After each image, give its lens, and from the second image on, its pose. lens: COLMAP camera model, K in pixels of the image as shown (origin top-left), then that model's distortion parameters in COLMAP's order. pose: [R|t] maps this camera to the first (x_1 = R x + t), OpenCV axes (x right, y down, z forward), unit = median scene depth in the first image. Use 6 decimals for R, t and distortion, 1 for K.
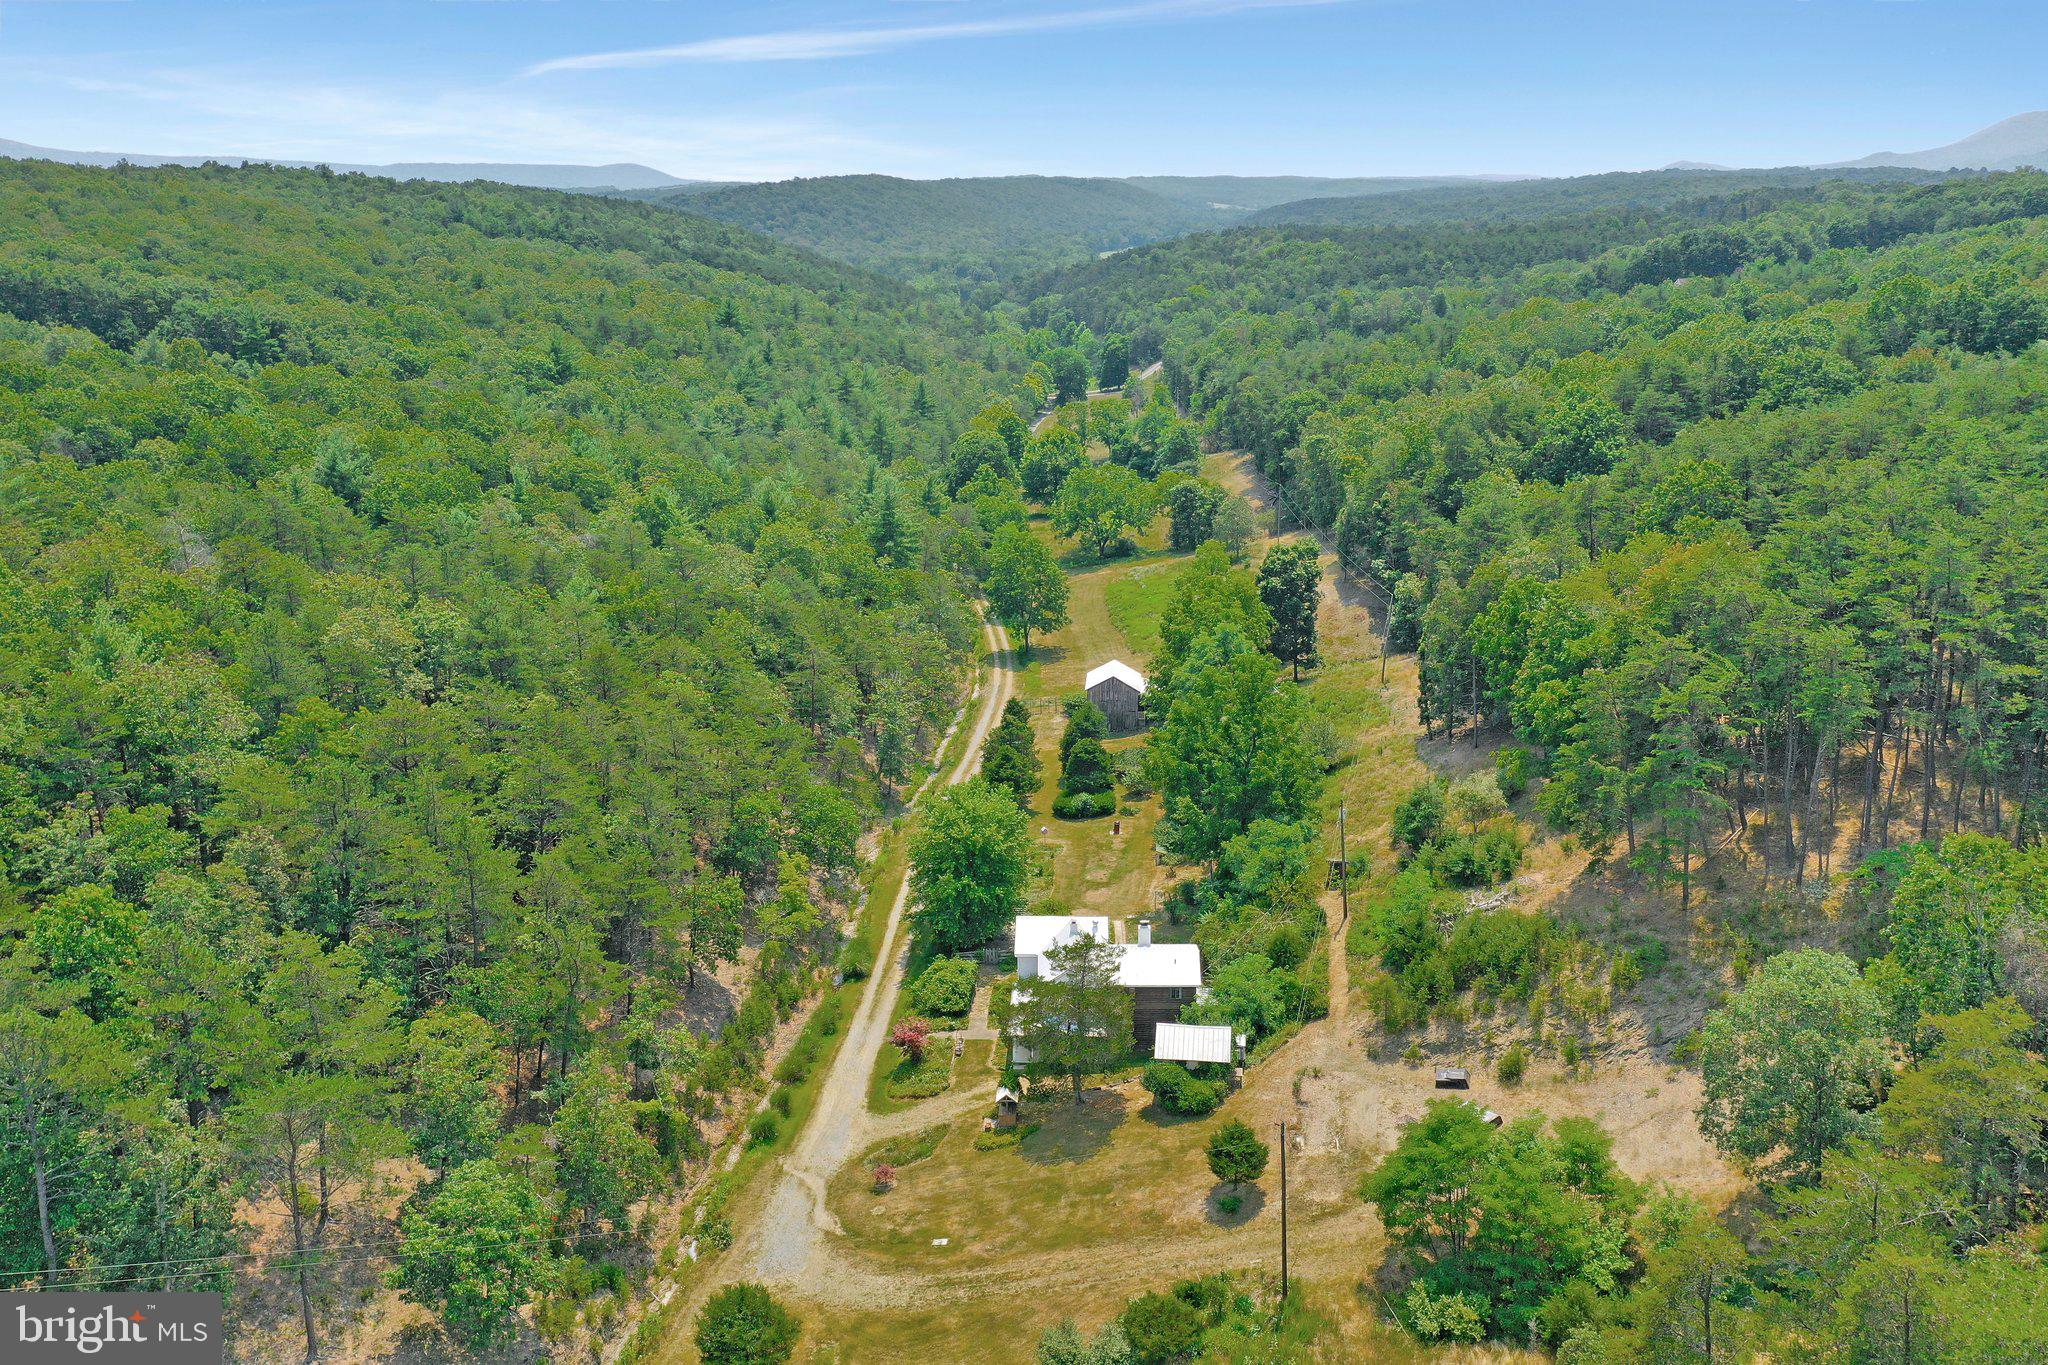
lens RADIAL K [[1617.6, 0, 1020.1], [0, 1617.6, 682.6], [0, 0, 1]] dist [-0.001833, 0.011717]
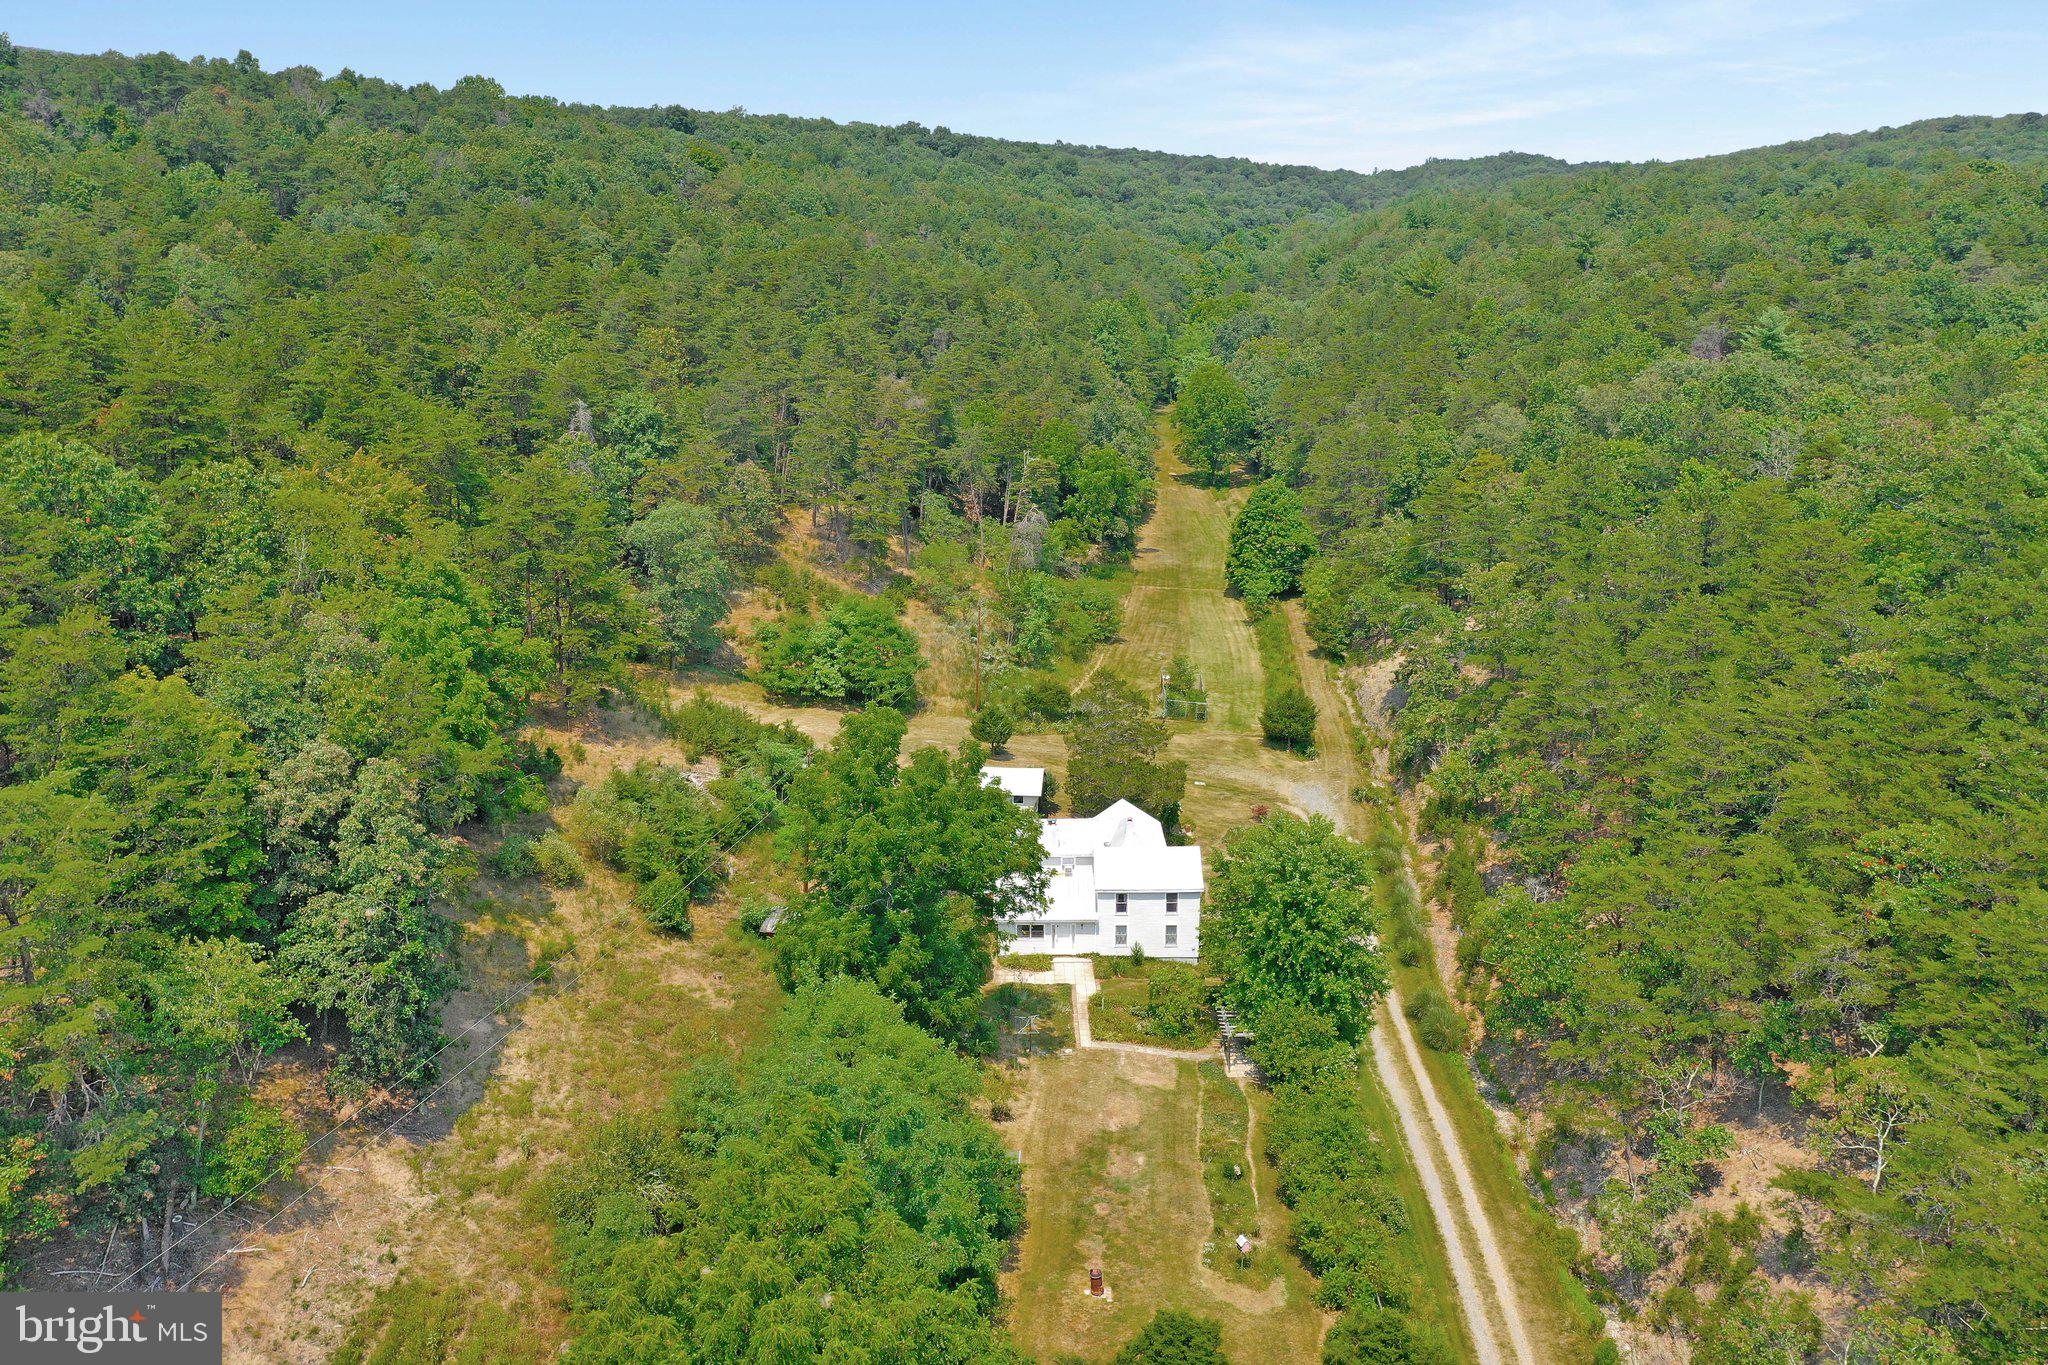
lens RADIAL K [[1617.6, 0, 1036.3], [0, 1617.6, 688.5], [0, 0, 1]] dist [-0.001833, 0.011717]
pose [[-0.998769, 0.029512, -0.039860, 0.132600], [0.002770, 0.835625, 0.549294, -0.455752], [0.049519, 0.548507, -0.834678, 1.908343]]
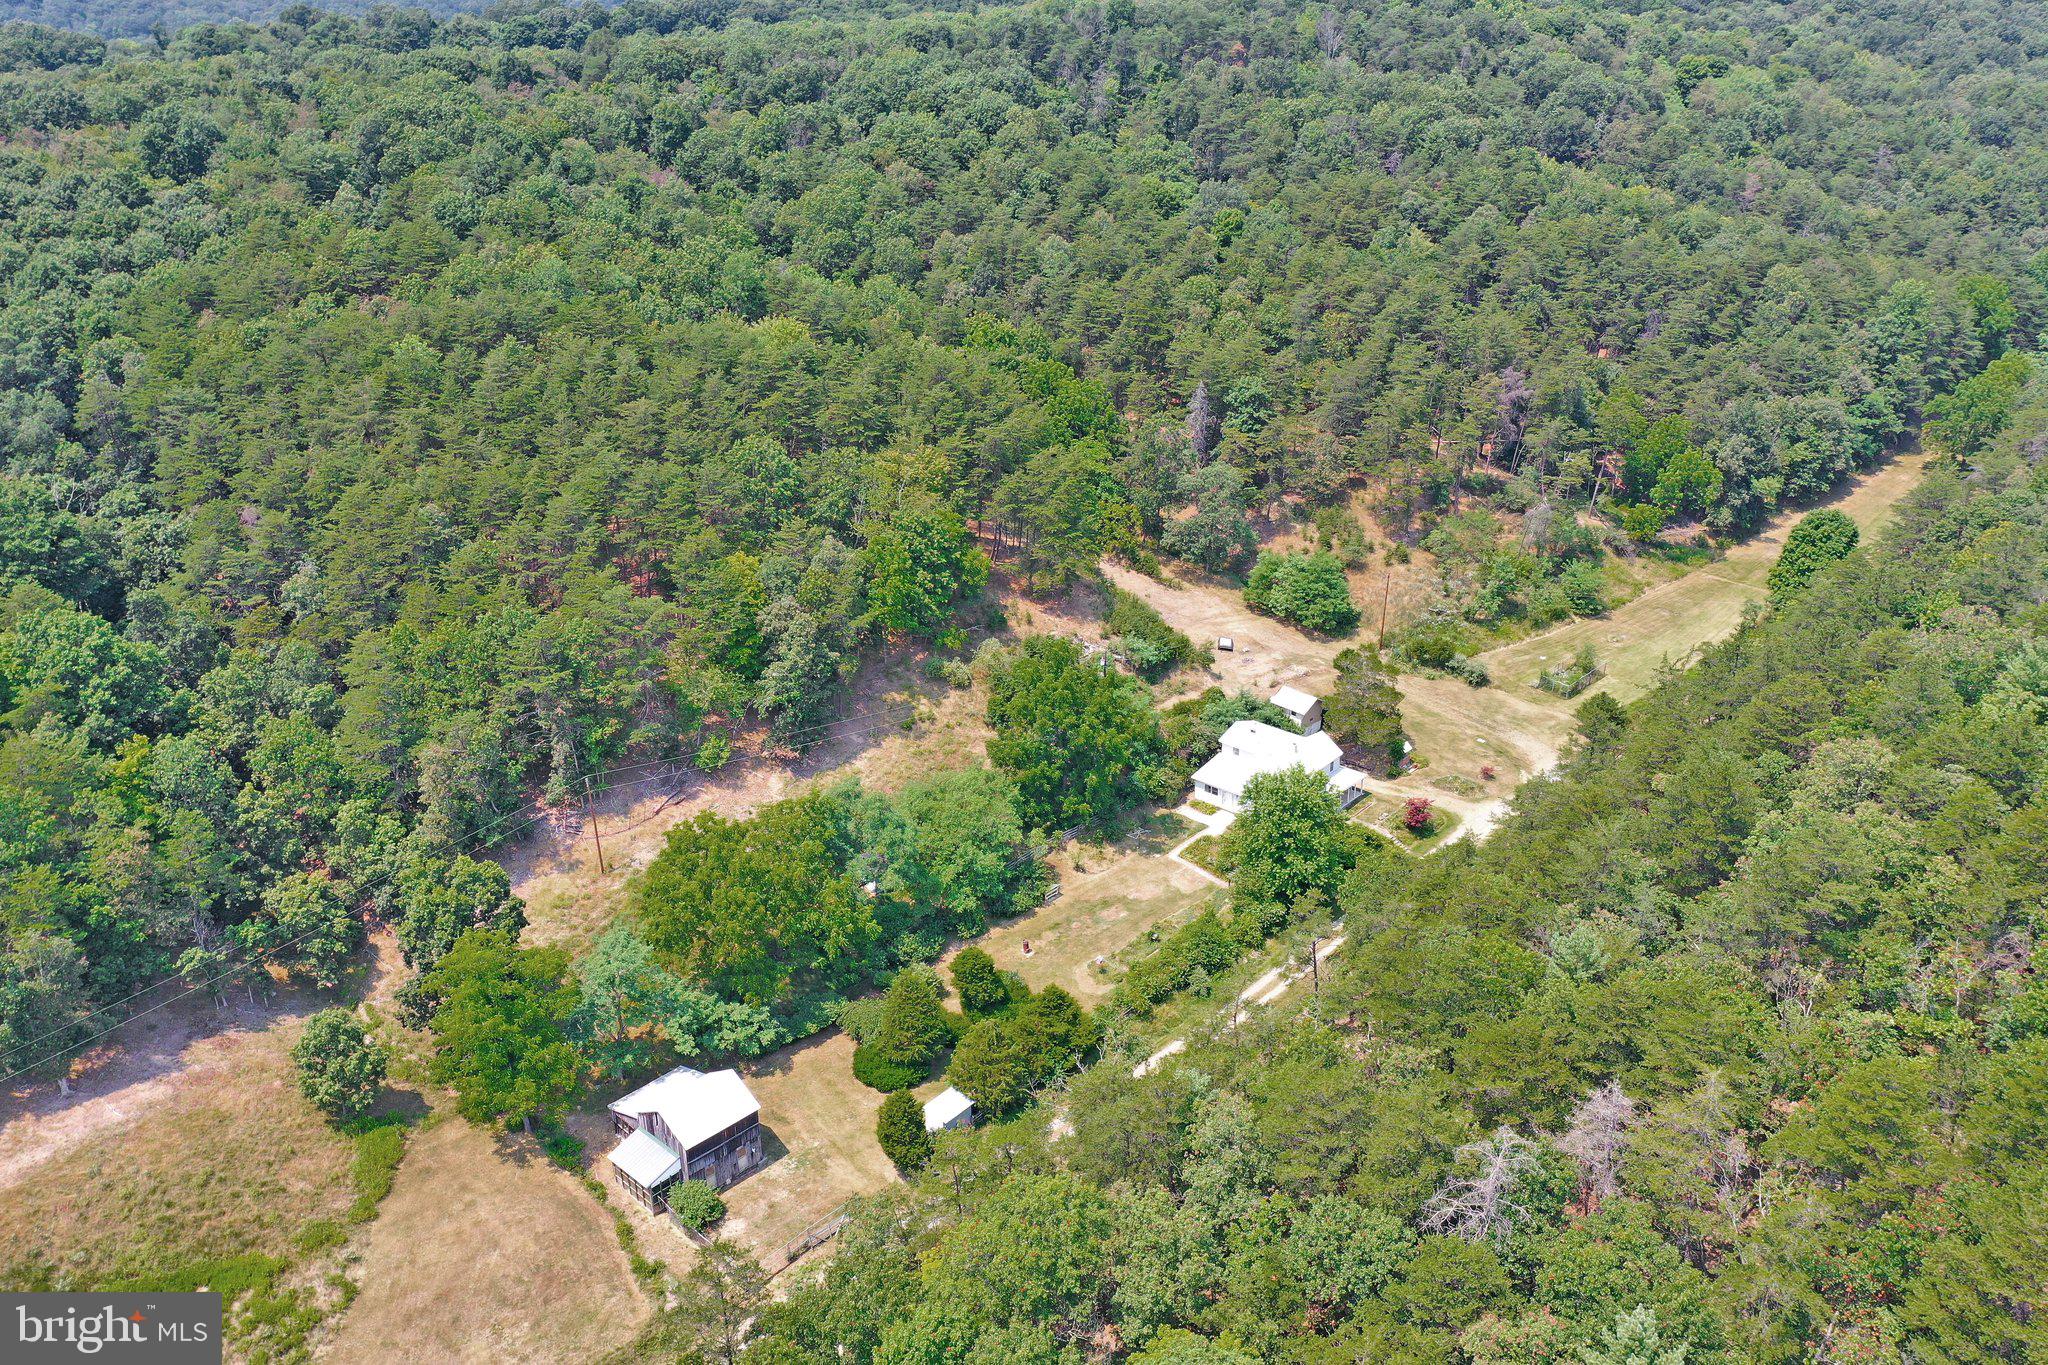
lens RADIAL K [[1617.6, 0, 1012.9], [0, 1617.6, 679.1], [0, 0, 1]] dist [-0.001833, 0.011717]
pose [[-0.766660, -0.229737, 0.599545, -0.680974], [0.212293, 0.790566, 0.574401, -0.844213], [-0.605941, 0.567650, -0.557323, 2.121971]]
